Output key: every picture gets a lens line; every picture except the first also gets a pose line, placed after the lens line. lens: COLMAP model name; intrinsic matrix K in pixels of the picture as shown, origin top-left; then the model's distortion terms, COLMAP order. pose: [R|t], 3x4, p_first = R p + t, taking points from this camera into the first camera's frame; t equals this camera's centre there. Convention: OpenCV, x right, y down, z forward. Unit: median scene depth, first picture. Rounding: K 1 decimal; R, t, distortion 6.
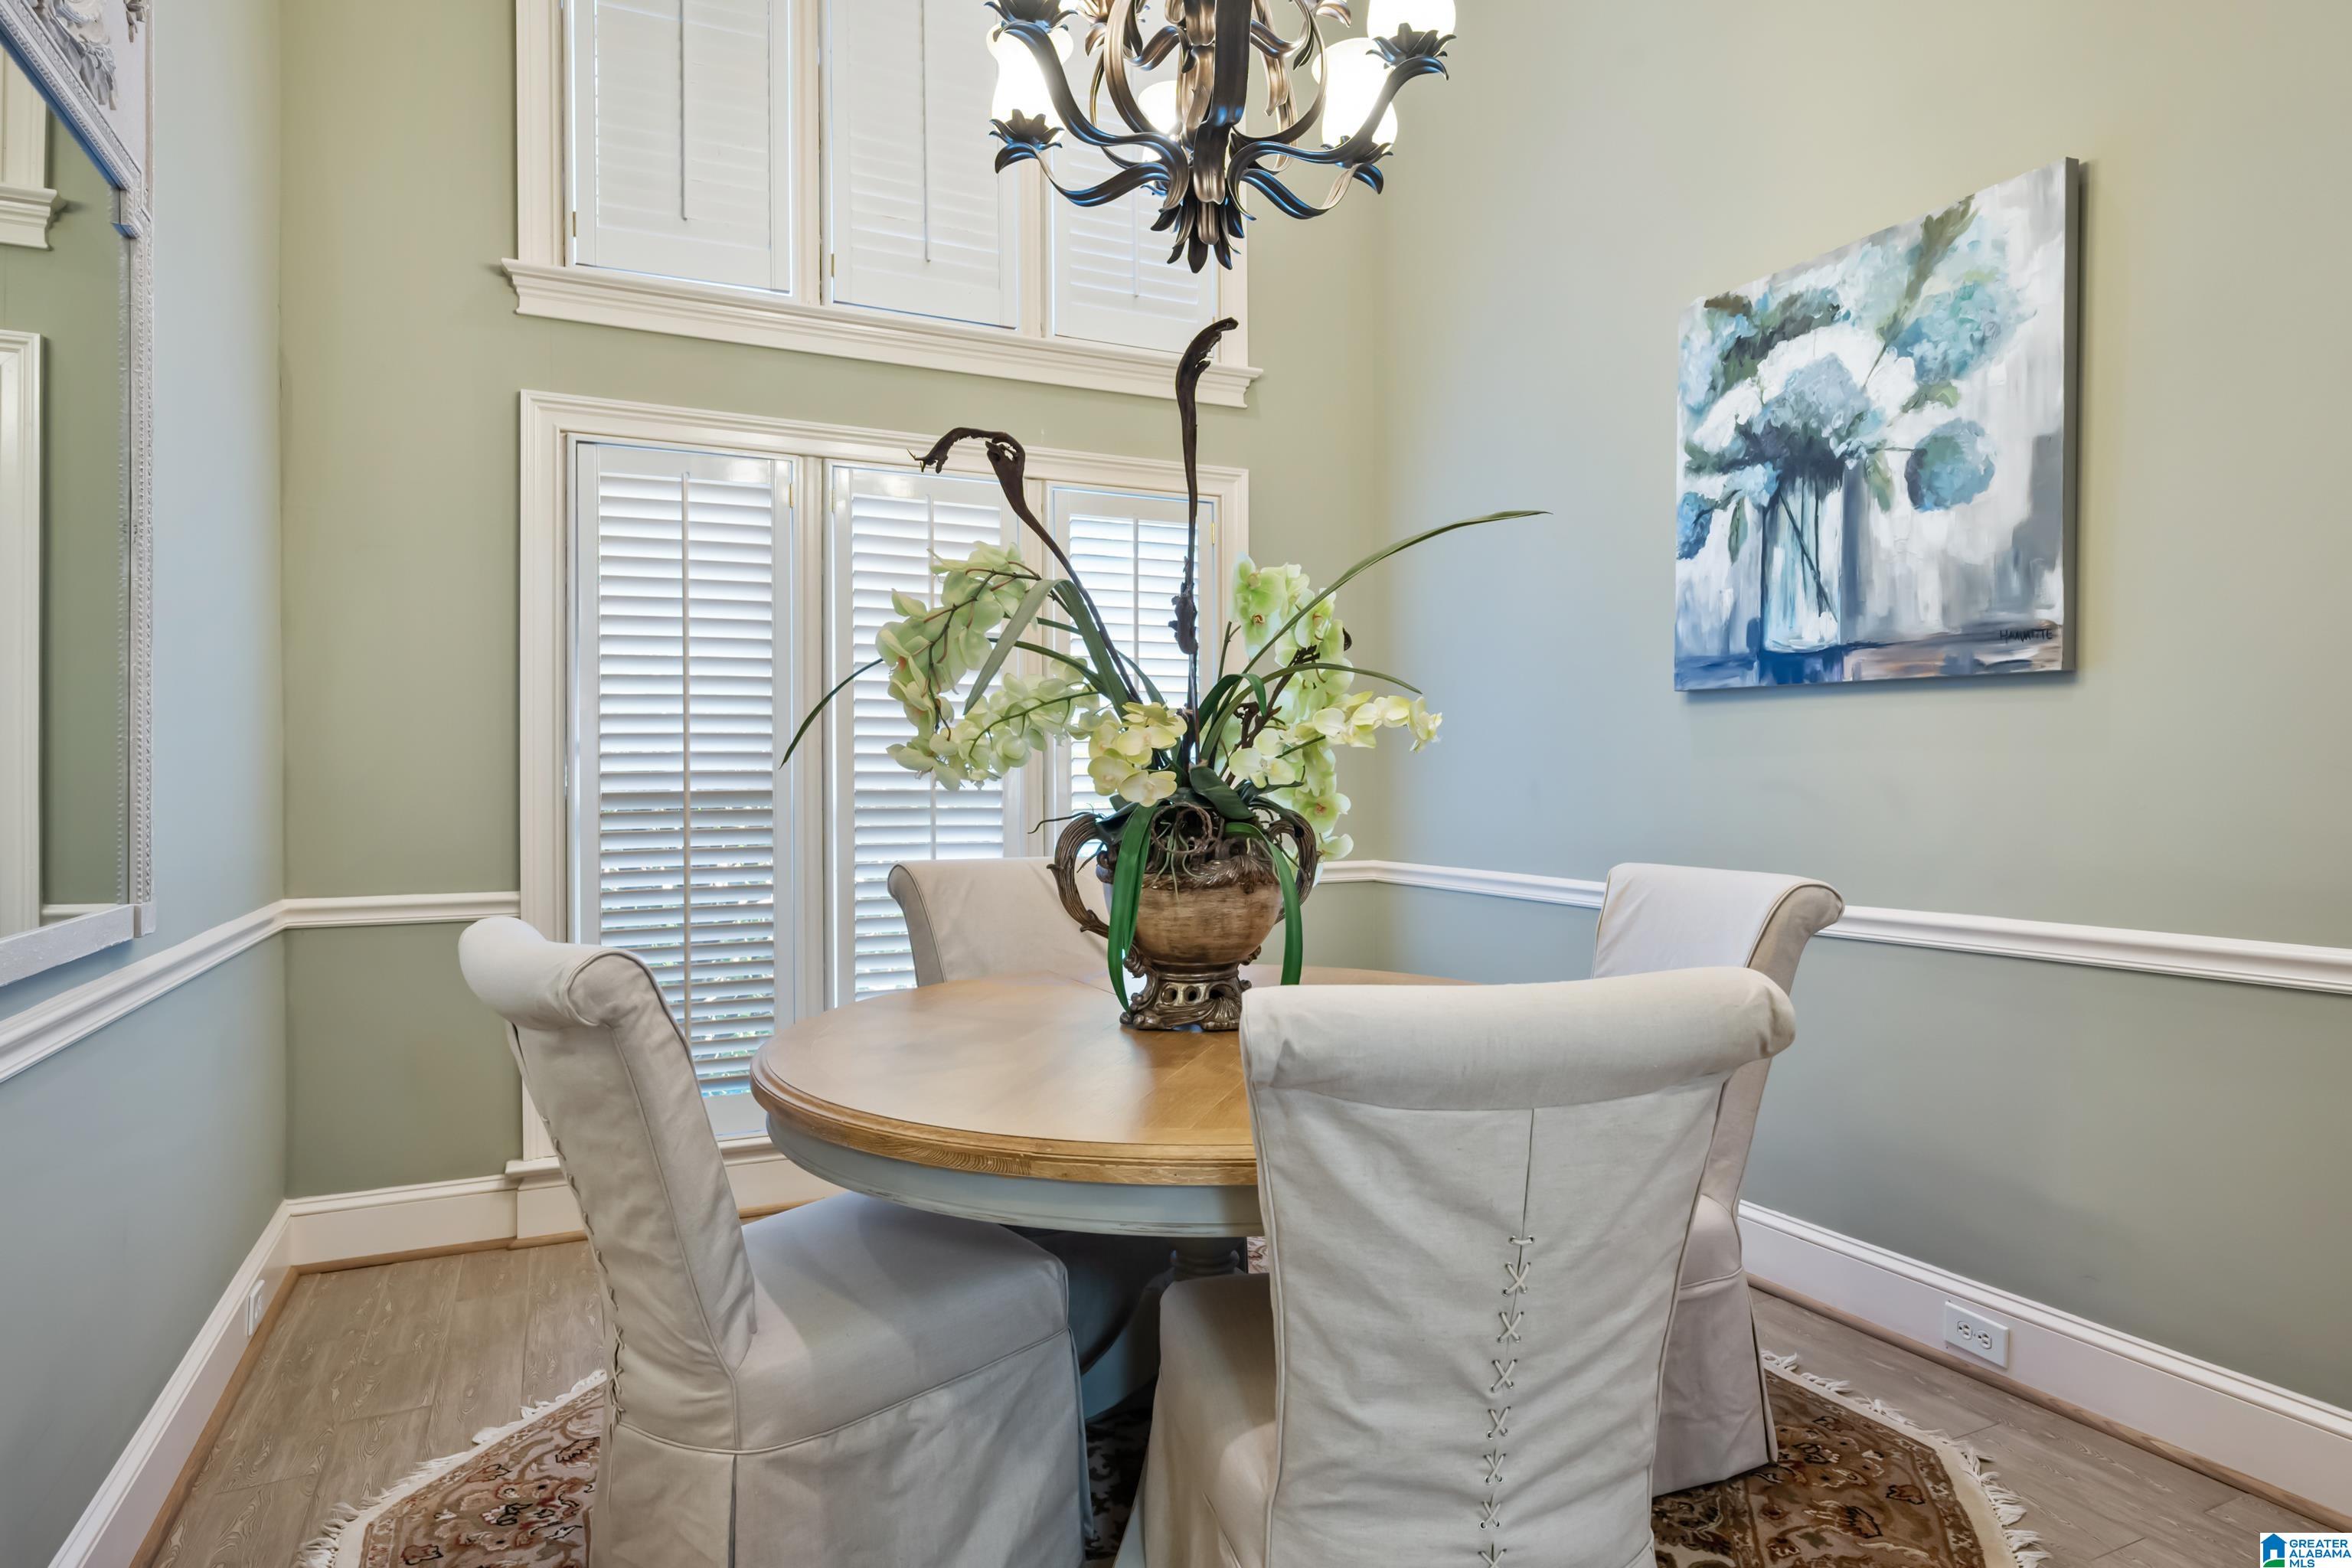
lens RADIAL K [[1332.0, 0, 1176.0], [0, 1332.0, 784.0], [0, 0, 1]] dist [-0.003200, 0.000485]
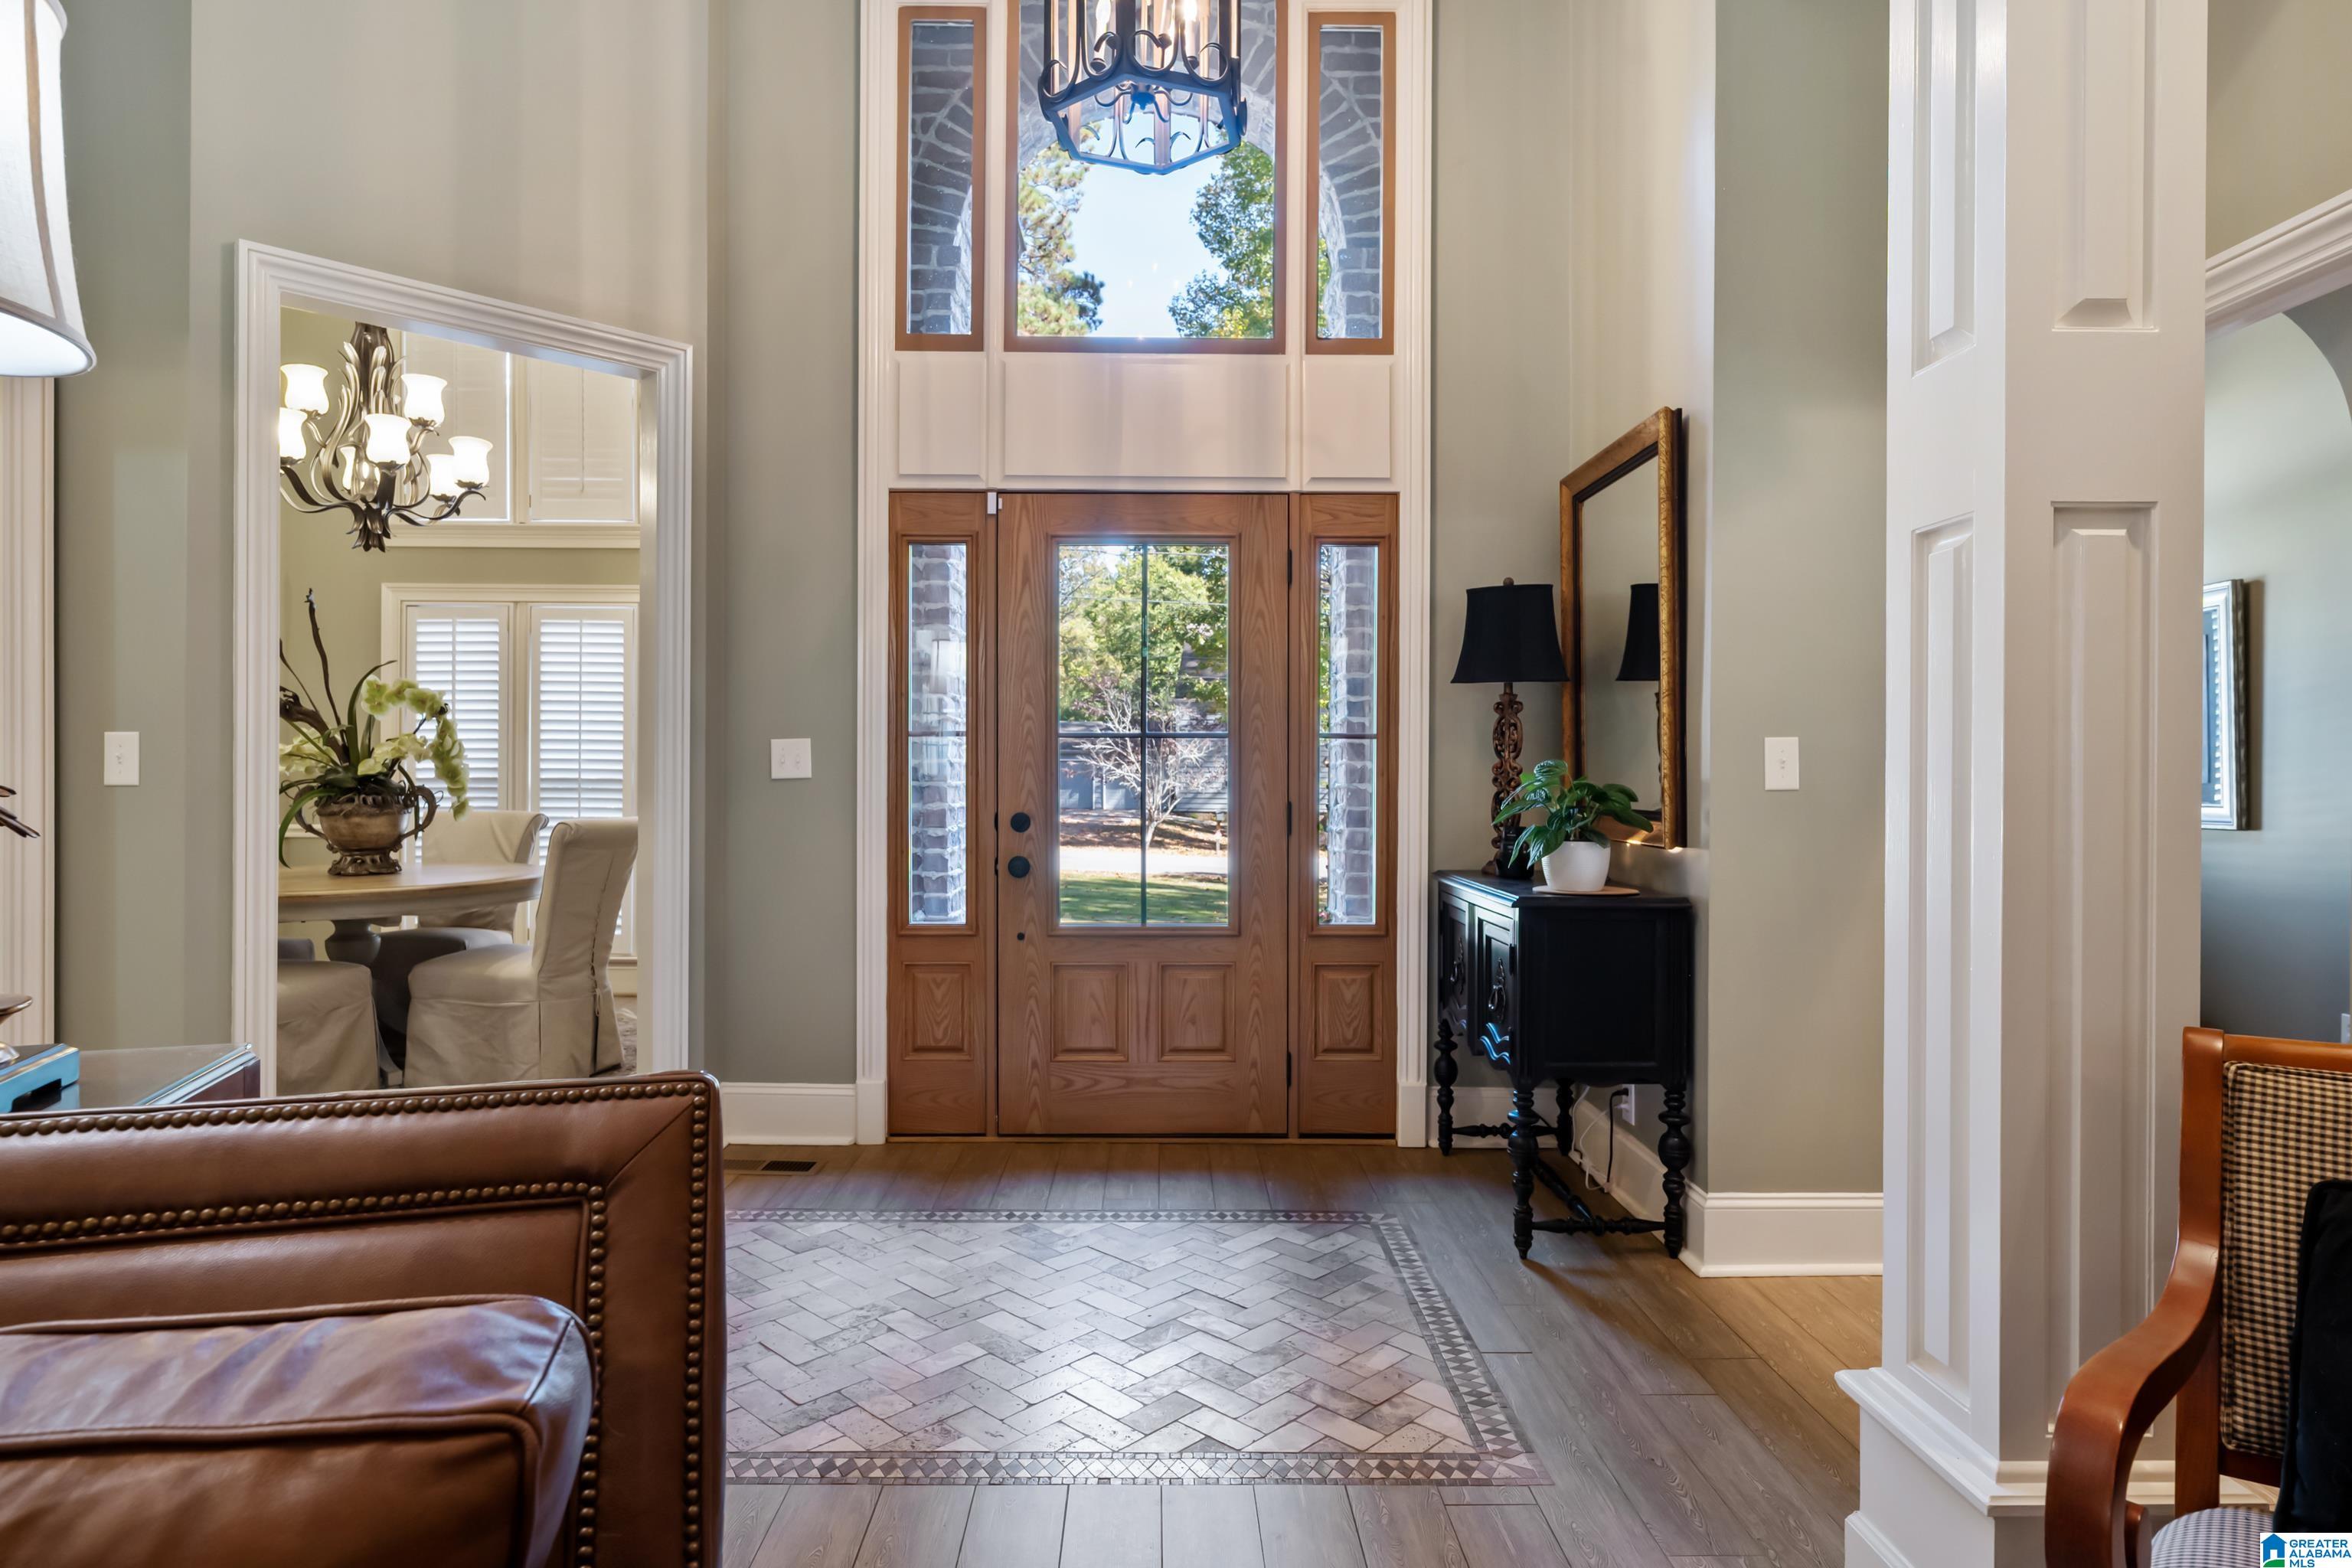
lens RADIAL K [[1265.8, 0, 1174.3], [0, 1265.8, 776.6], [0, 0, 1]] dist [-0.002930, -0.000765]
pose [[0.912082, 0.008865, -0.409912, 2.214512], [-0.010547, 0.999943, -0.001841, -0.005624], [0.409872, 0.006002, 0.912123, -0.448334]]
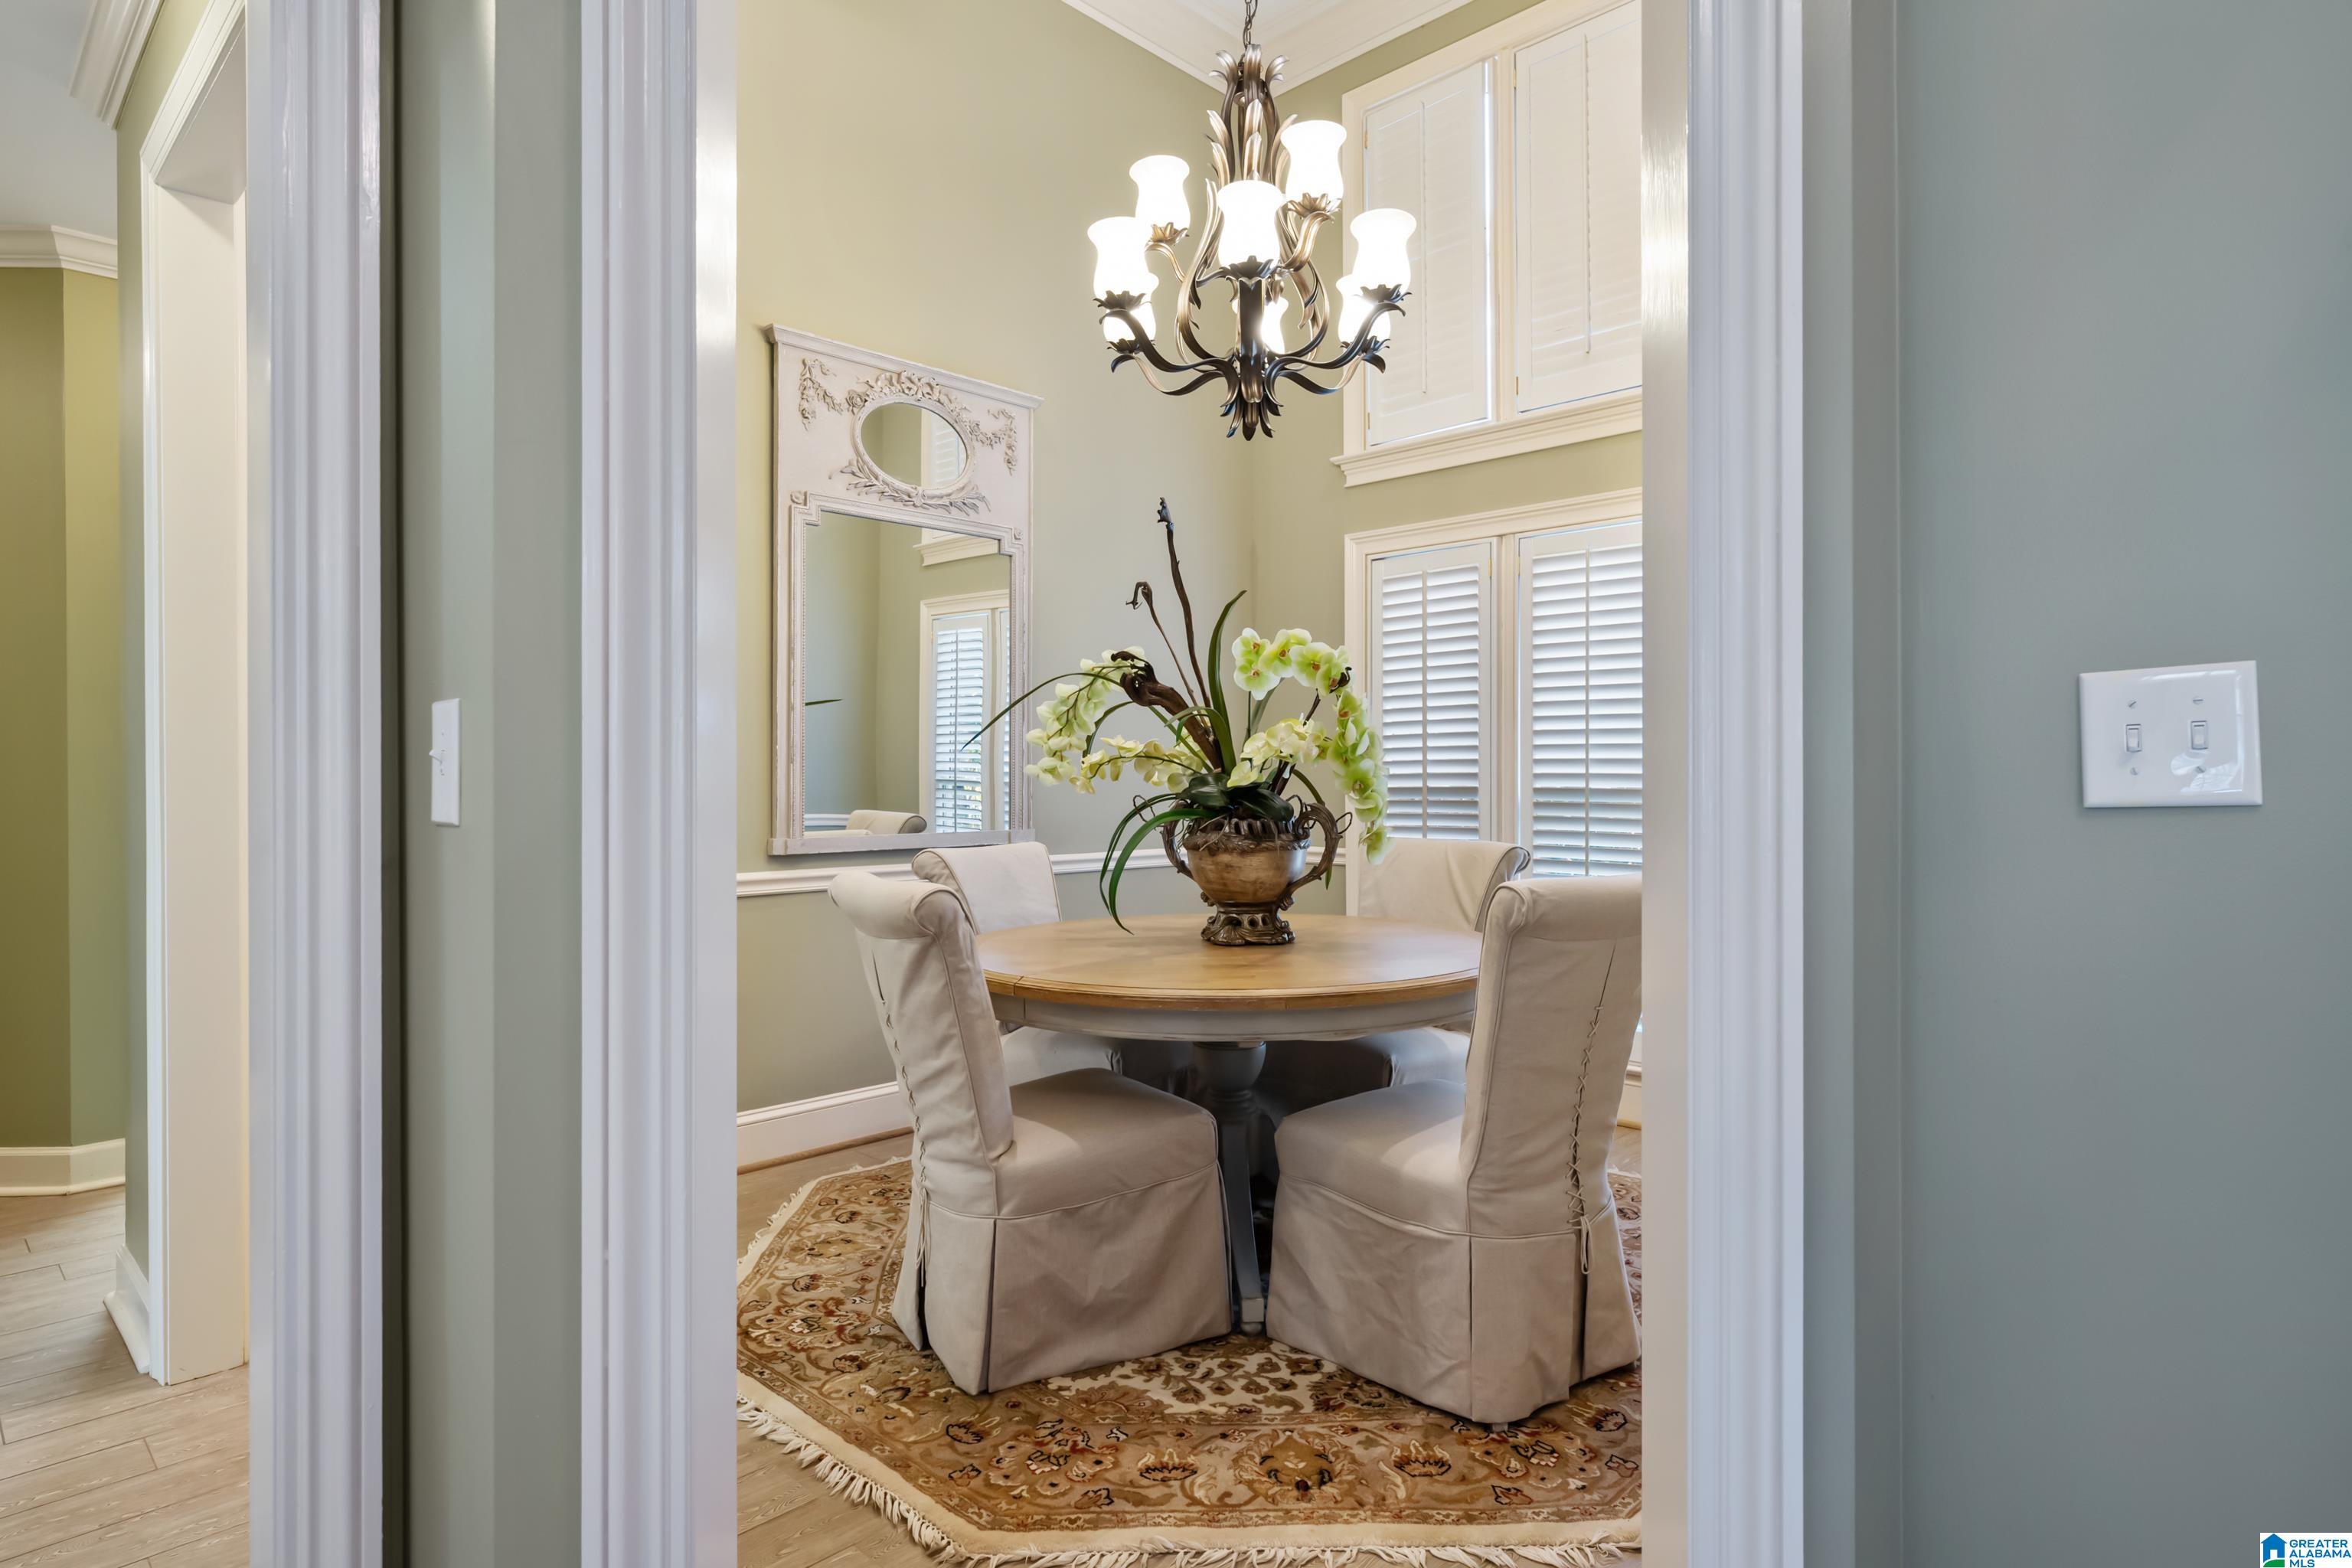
lens RADIAL K [[1265.8, 0, 1174.3], [0, 1265.8, 776.6], [0, 0, 1]] dist [-0.002930, -0.000765]
pose [[0.354181, 0.003550, -0.935170, 1.316479], [-0.004725, 0.999987, 0.002006, -0.011463], [0.935165, 0.003708, 0.354194, 0.409676]]
